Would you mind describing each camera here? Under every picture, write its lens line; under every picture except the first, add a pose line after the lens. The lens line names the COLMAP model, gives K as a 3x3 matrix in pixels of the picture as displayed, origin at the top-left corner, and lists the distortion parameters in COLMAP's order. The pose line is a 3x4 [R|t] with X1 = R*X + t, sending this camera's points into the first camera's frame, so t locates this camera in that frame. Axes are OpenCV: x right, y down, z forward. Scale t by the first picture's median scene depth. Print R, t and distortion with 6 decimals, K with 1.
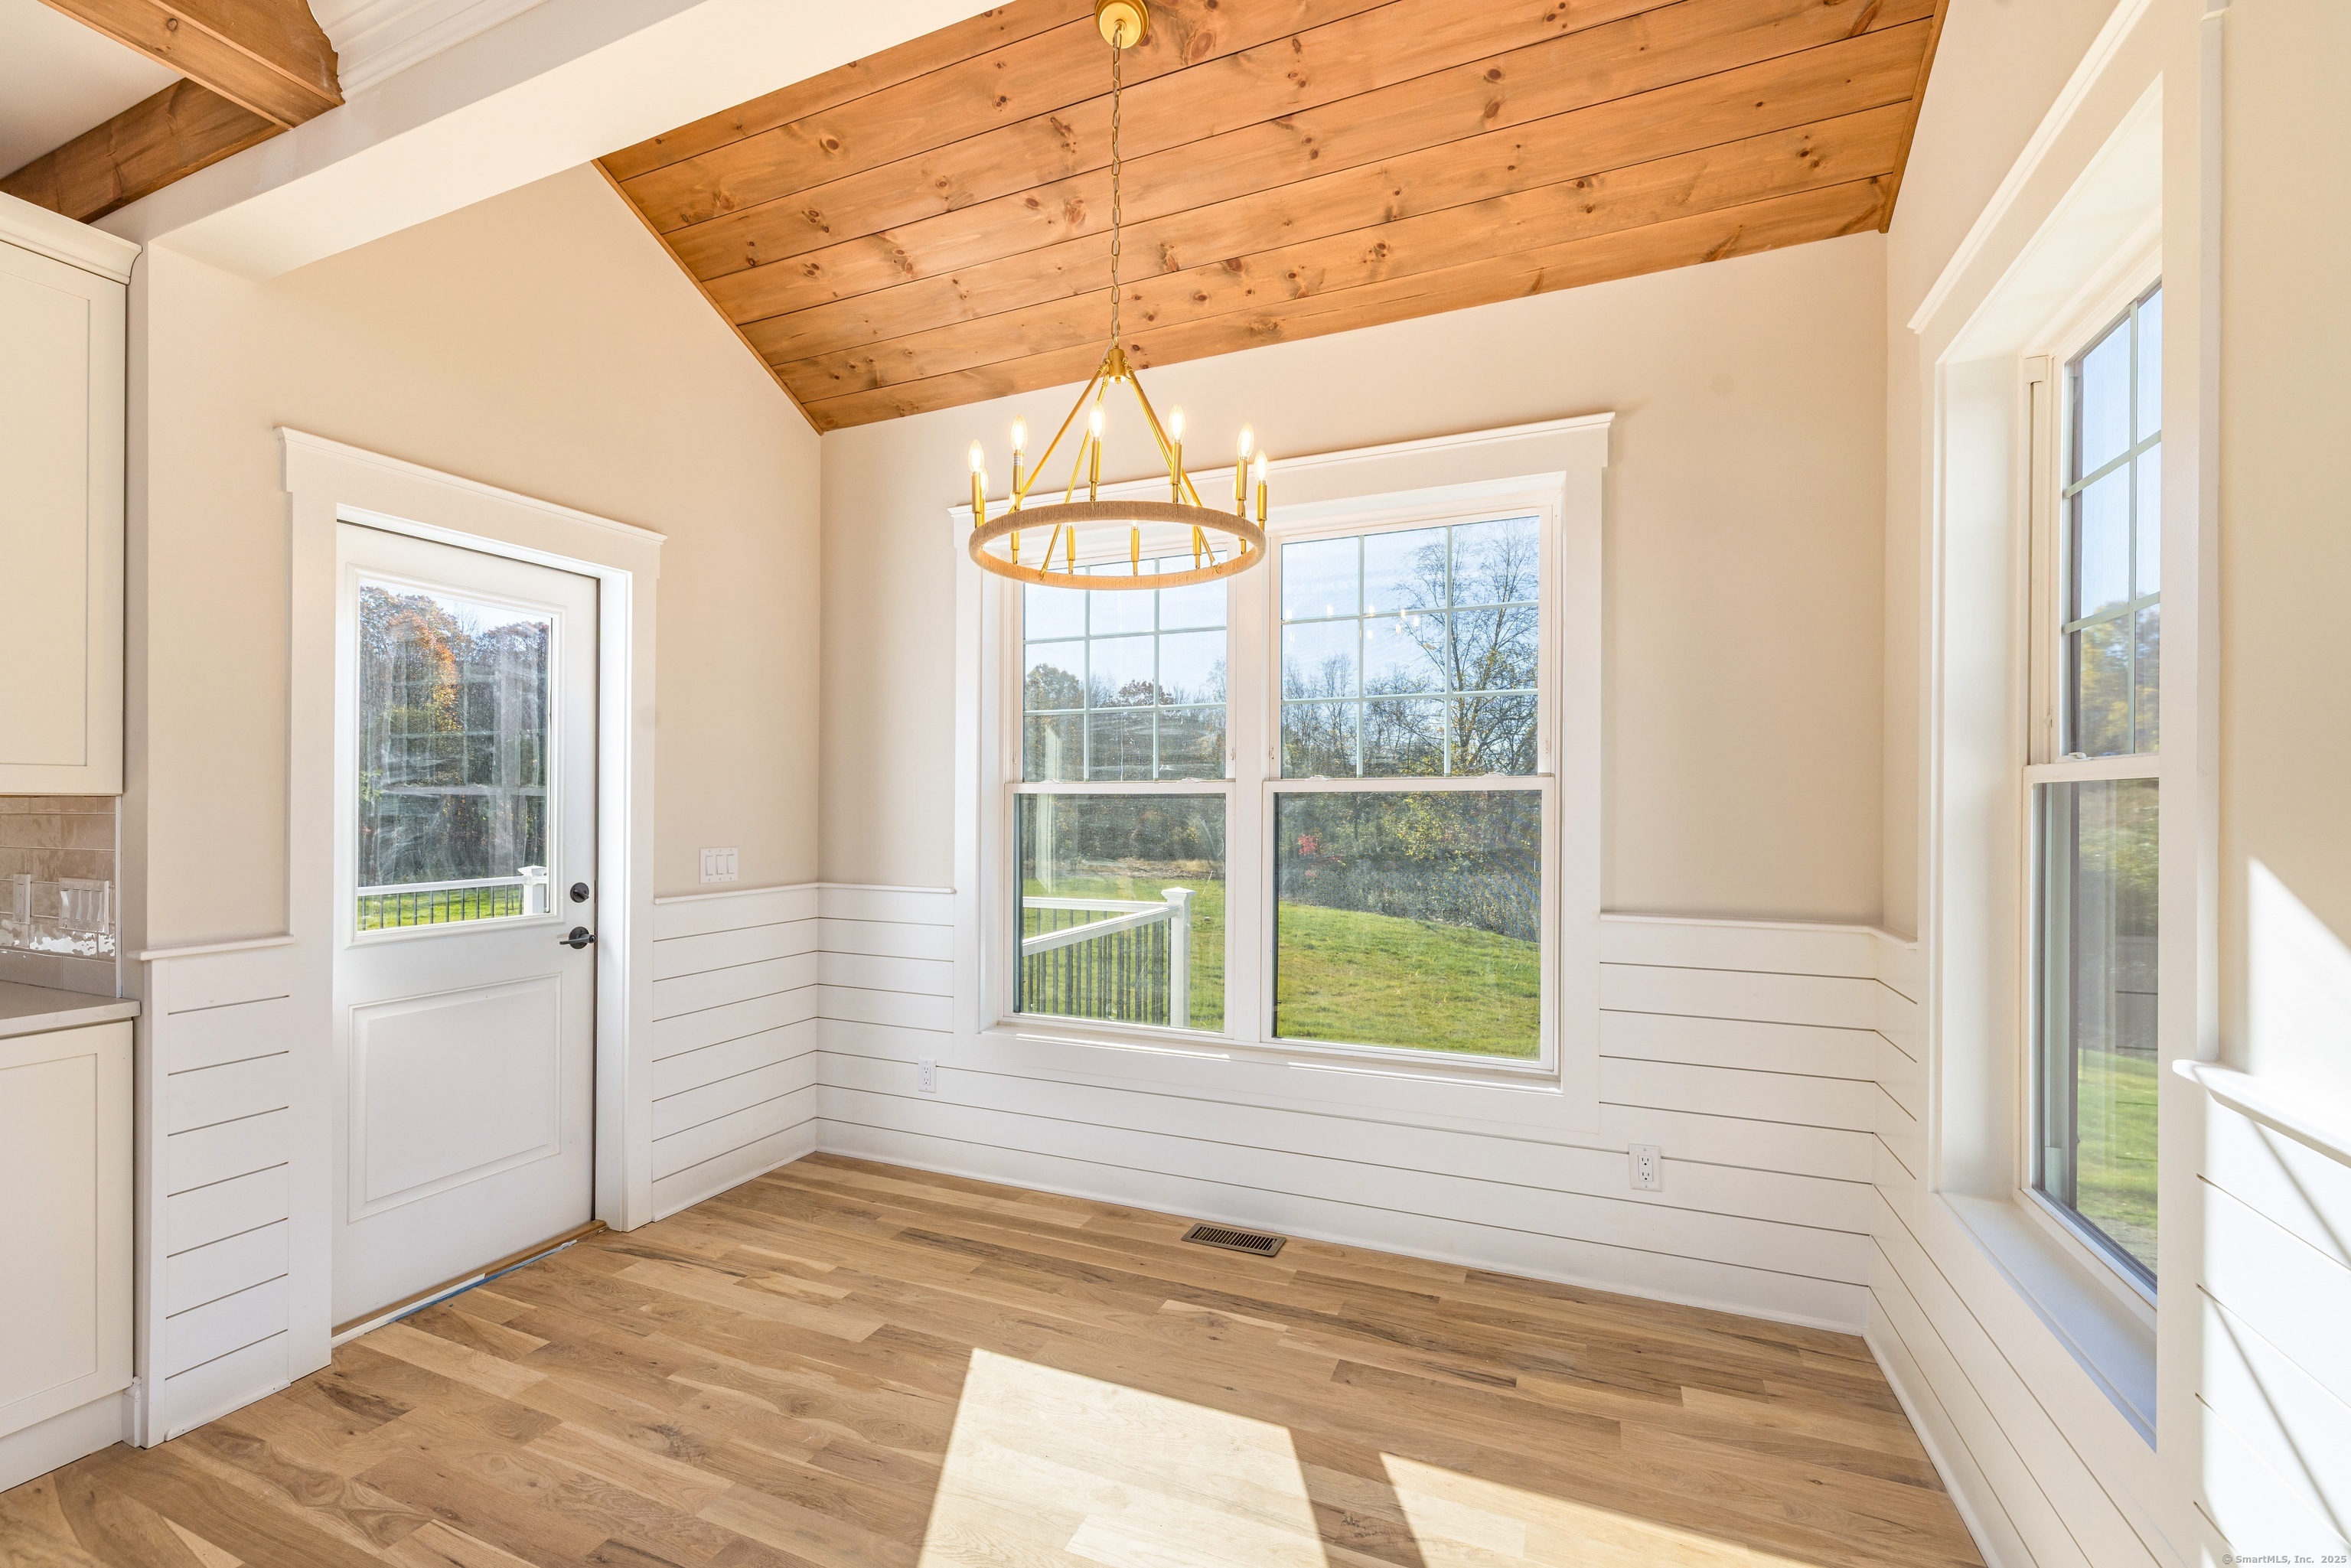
lens RADIAL K [[1026.4, 0, 1134.5], [0, 1026.4, 834.7], [0, 0, 1]] dist [-0.004801, 0.002024]
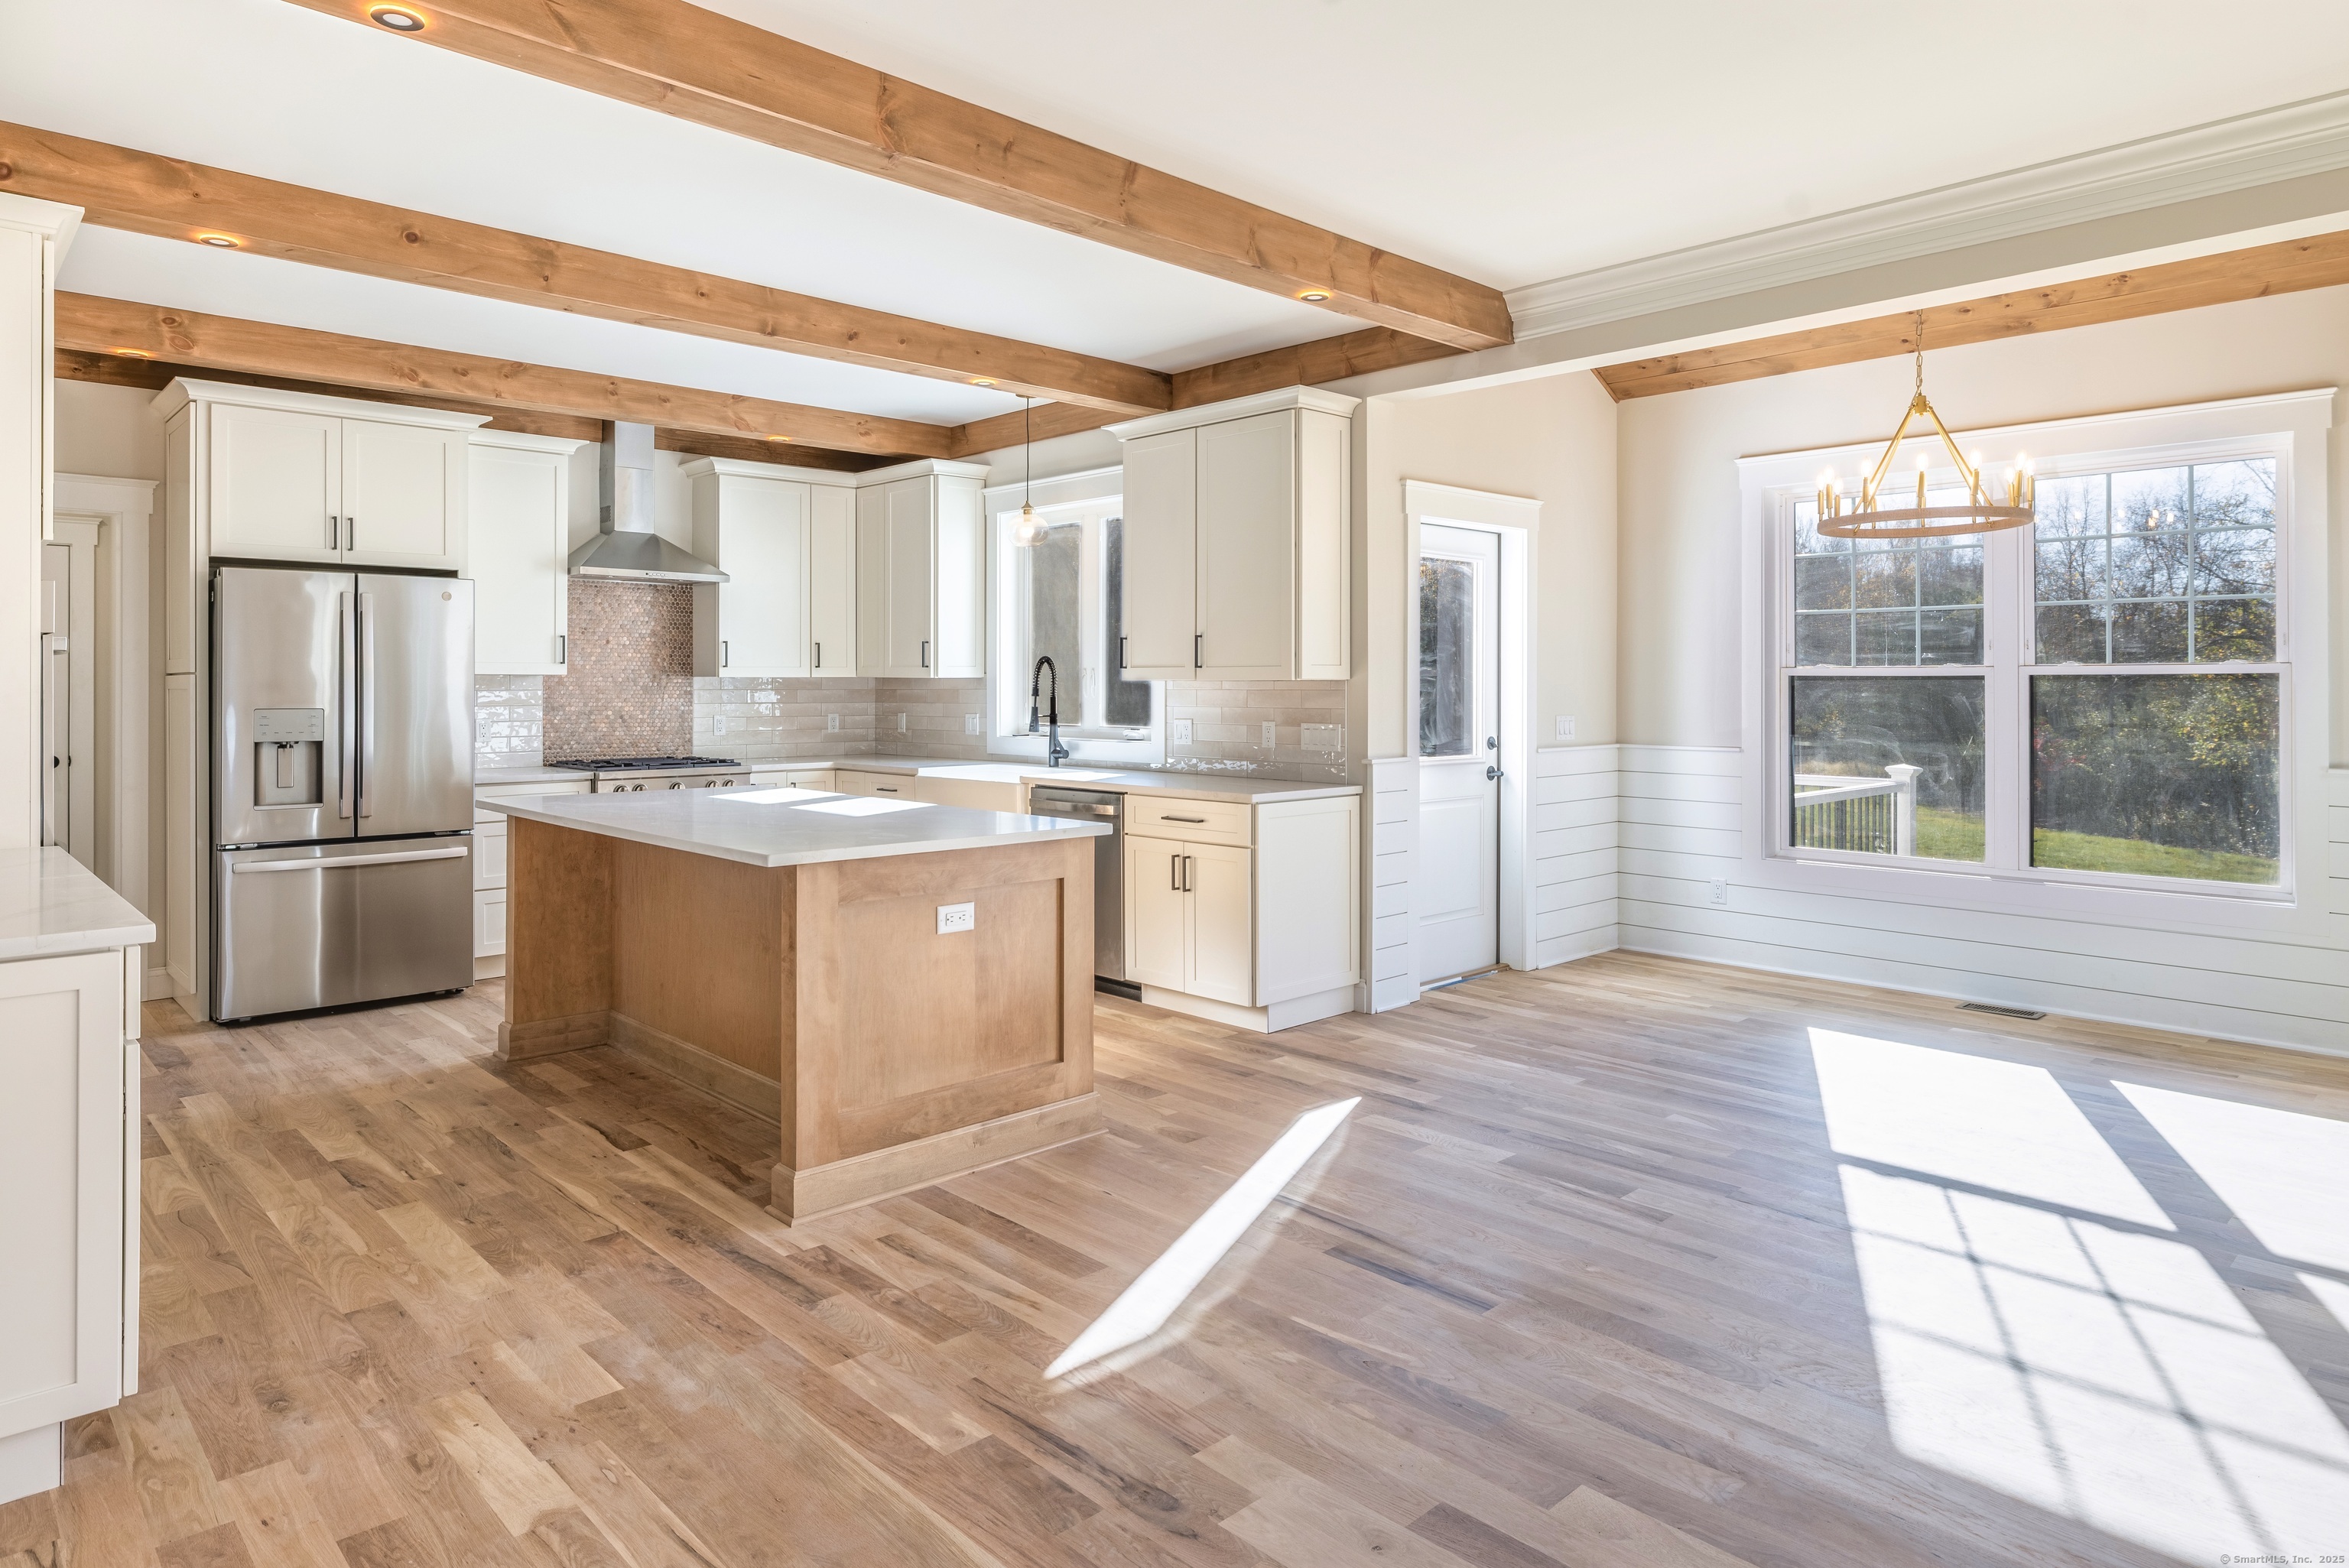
lens RADIAL K [[1359.8, 0, 1154.4], [0, 1359.8, 695.6], [0, 0, 1]] dist [-0.003433, 0.000933]
pose [[0.920627, 0.000982, -0.390442, -0.206386], [-0.009898, 0.999734, -0.020825, 0.031146], [0.390318, 0.023037, 0.920392, -0.987697]]
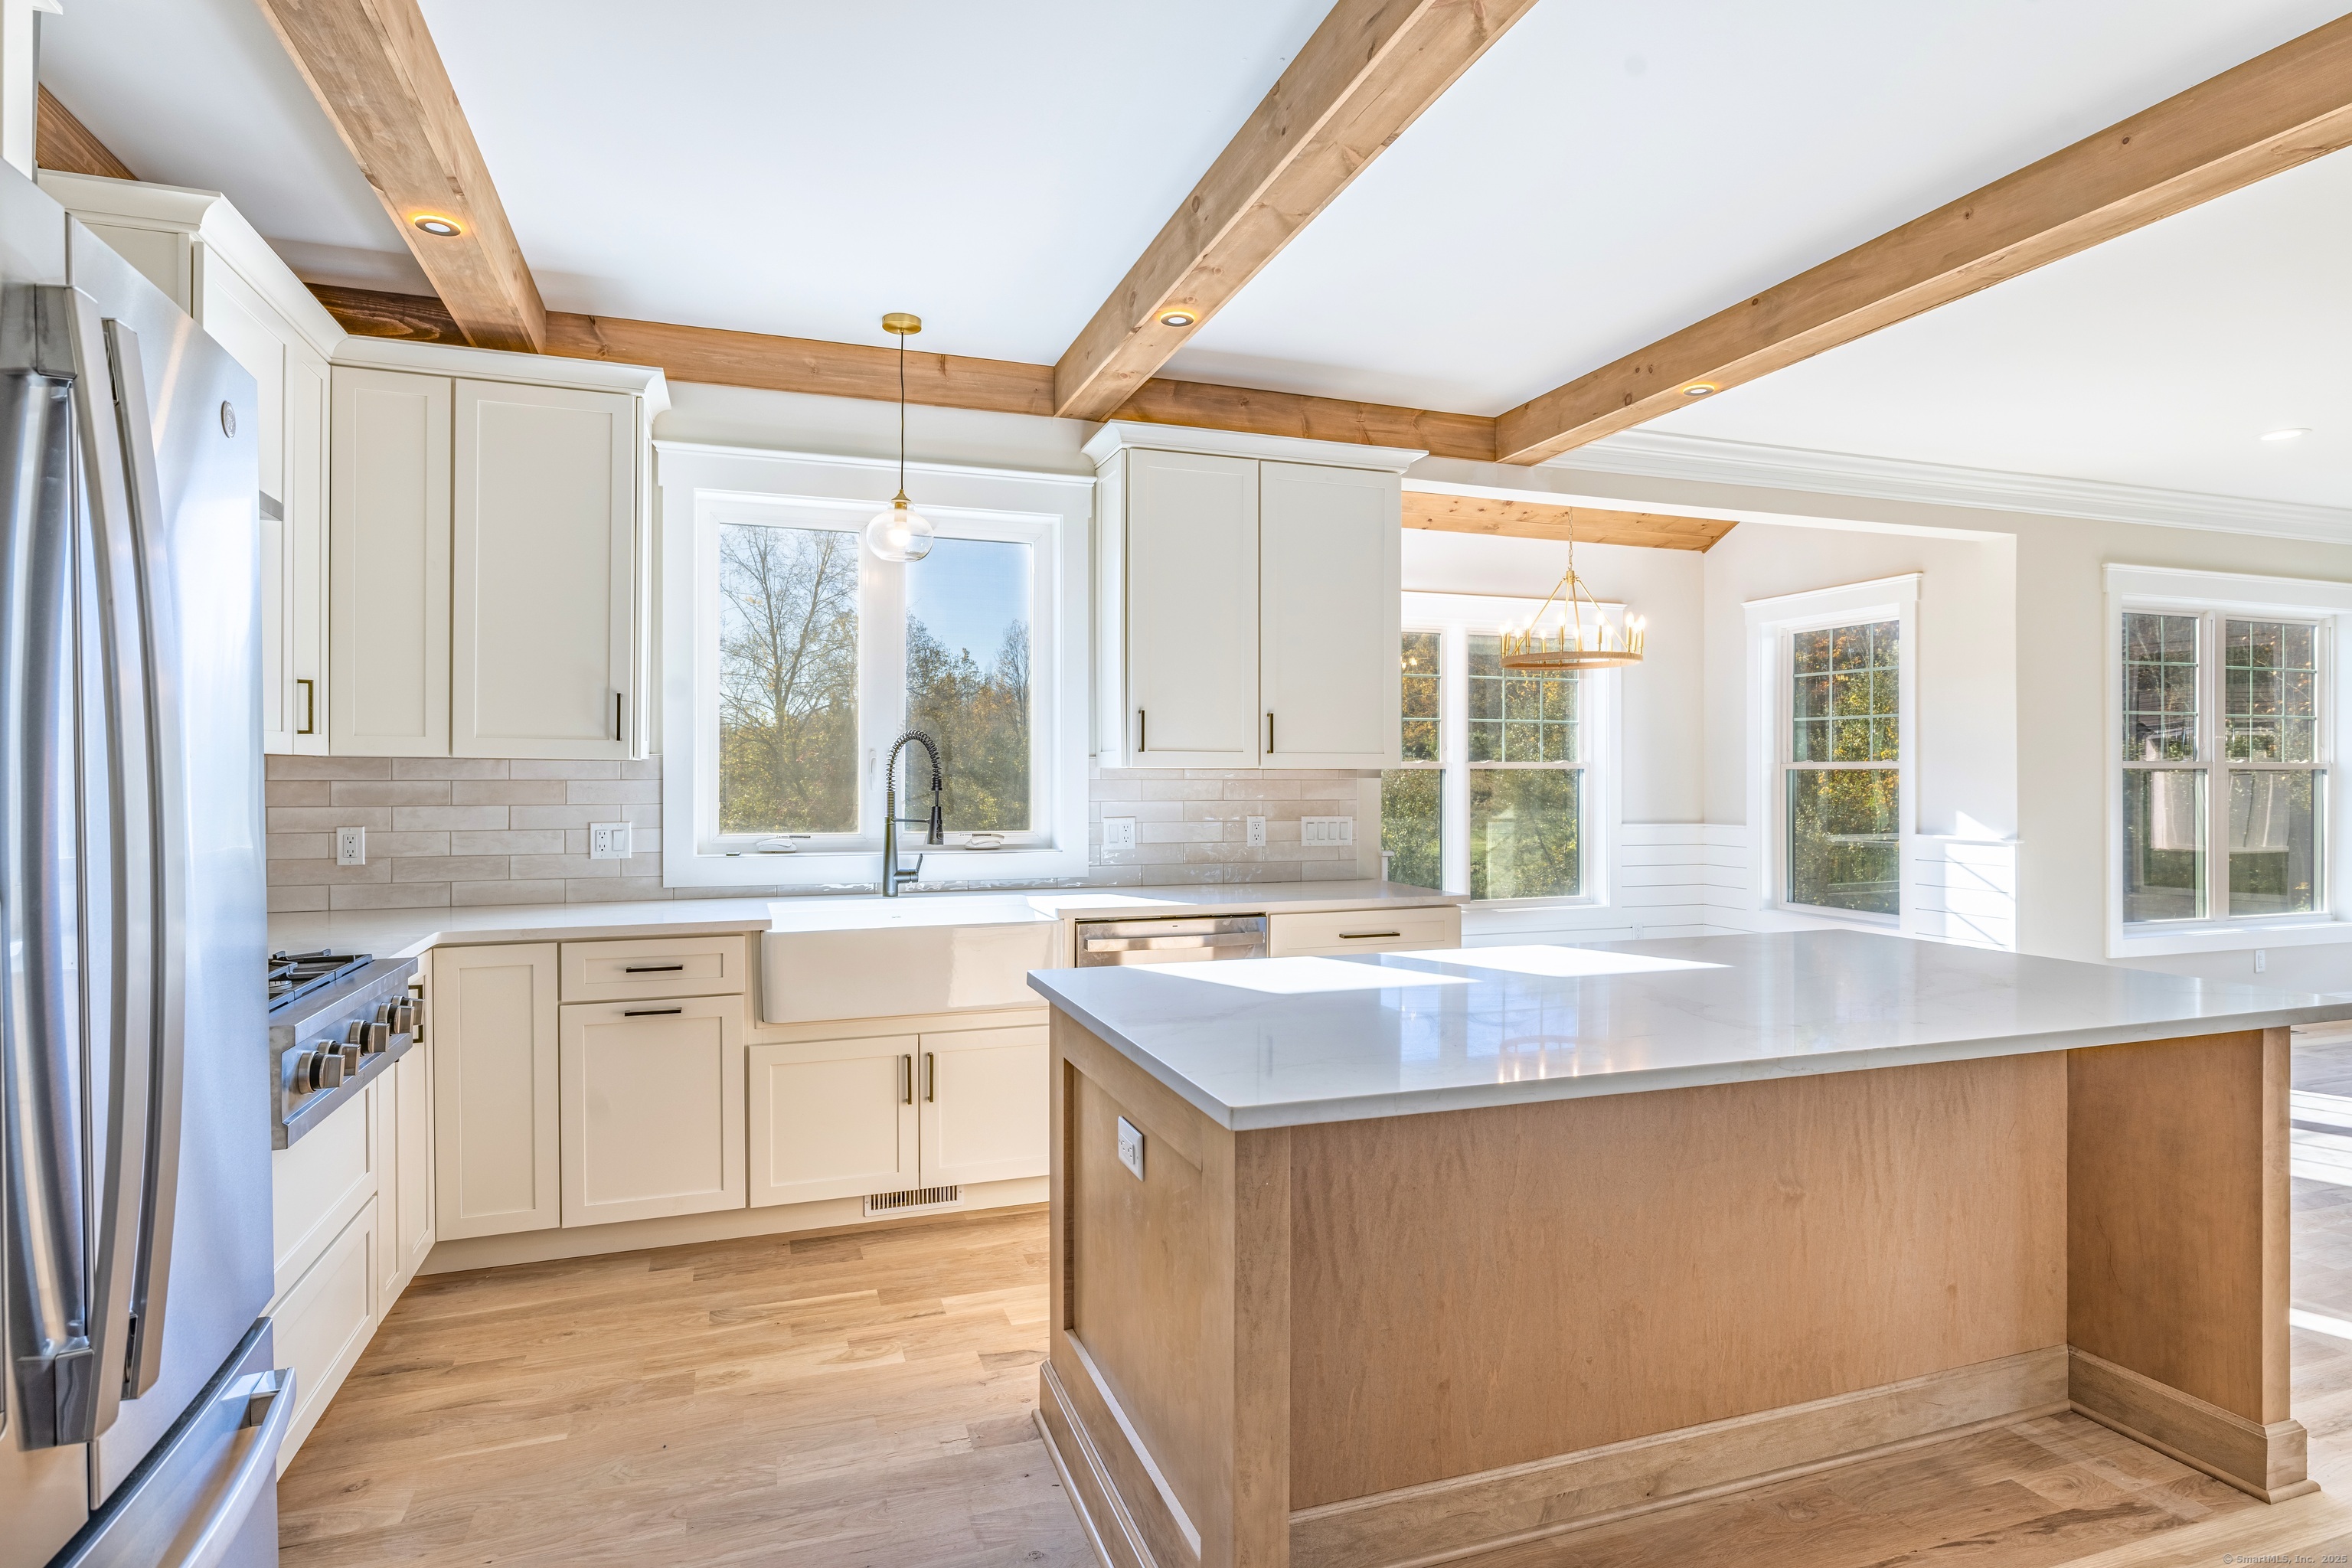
lens RADIAL K [[1189.6, 0, 1174.9], [0, 1189.6, 798.7], [0, 0, 1]] dist [-0.004808, -0.002449]
pose [[0.748174, -0.011449, 0.663404, -1.733118], [0.021501, 0.999744, -0.006995, 0.013768], [-0.663154, 0.019497, 0.748229, -0.242044]]
